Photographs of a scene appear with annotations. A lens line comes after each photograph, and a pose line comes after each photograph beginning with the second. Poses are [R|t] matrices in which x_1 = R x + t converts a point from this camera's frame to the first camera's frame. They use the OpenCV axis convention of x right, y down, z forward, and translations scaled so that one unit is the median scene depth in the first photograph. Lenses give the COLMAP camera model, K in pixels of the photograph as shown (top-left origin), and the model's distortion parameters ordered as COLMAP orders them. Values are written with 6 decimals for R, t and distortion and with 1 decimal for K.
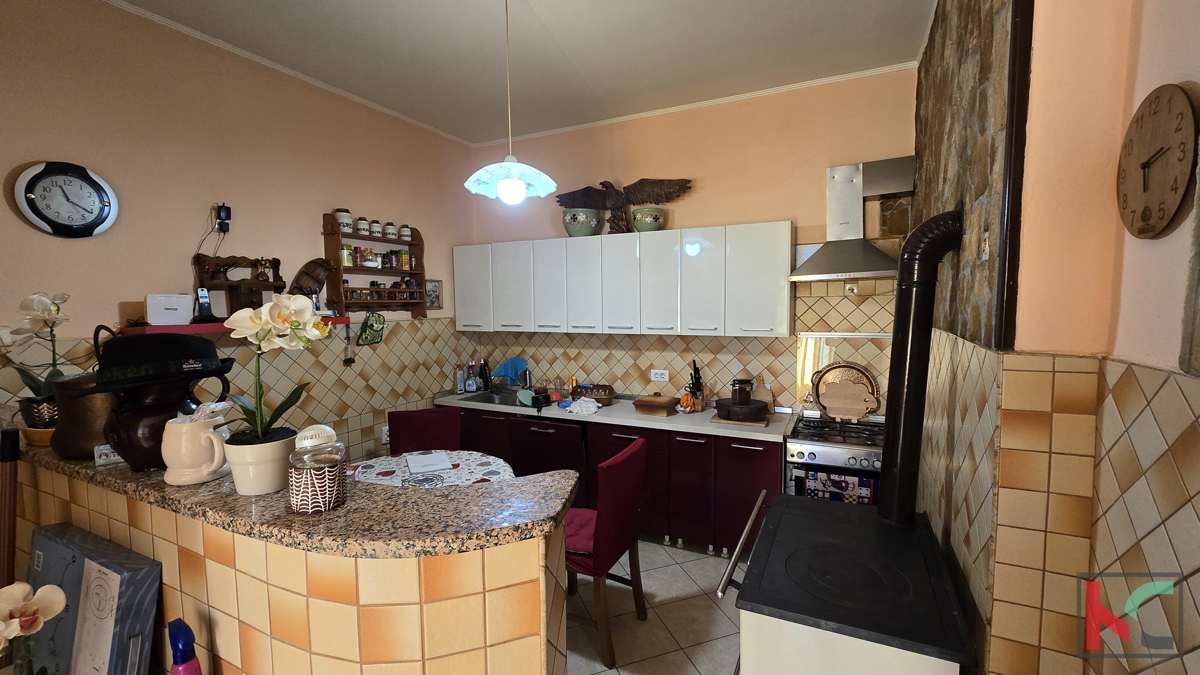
lens RADIAL K [[490.7, 0, 606.9], [0, 490.7, 338.9], [0, 0, 1]] dist [-0.002094, 0.000103]
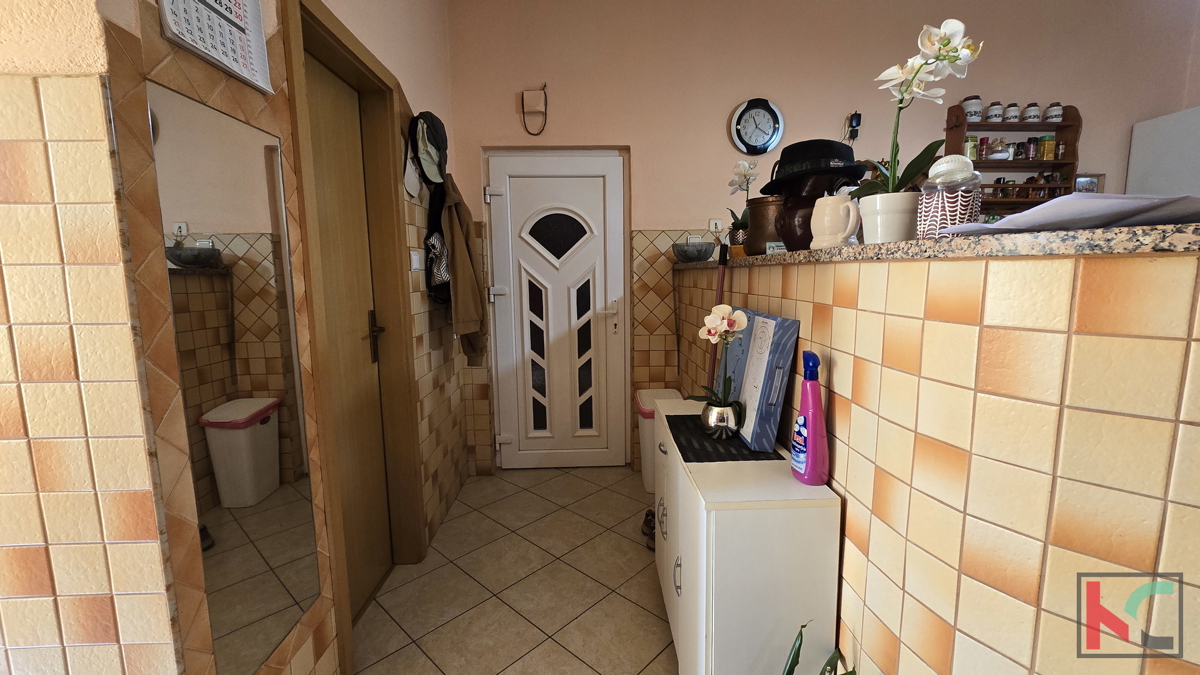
lens RADIAL K [[490.7, 0, 604.7], [0, 490.7, 339.9], [0, 0, 1]] dist [-0.002094, 0.000103]
pose [[0.460368, 0.116521, -0.880048, -0.017121], [-0.061242, 0.993155, 0.099460, 0.403089], [0.885613, 0.008108, 0.464353, -0.038196]]
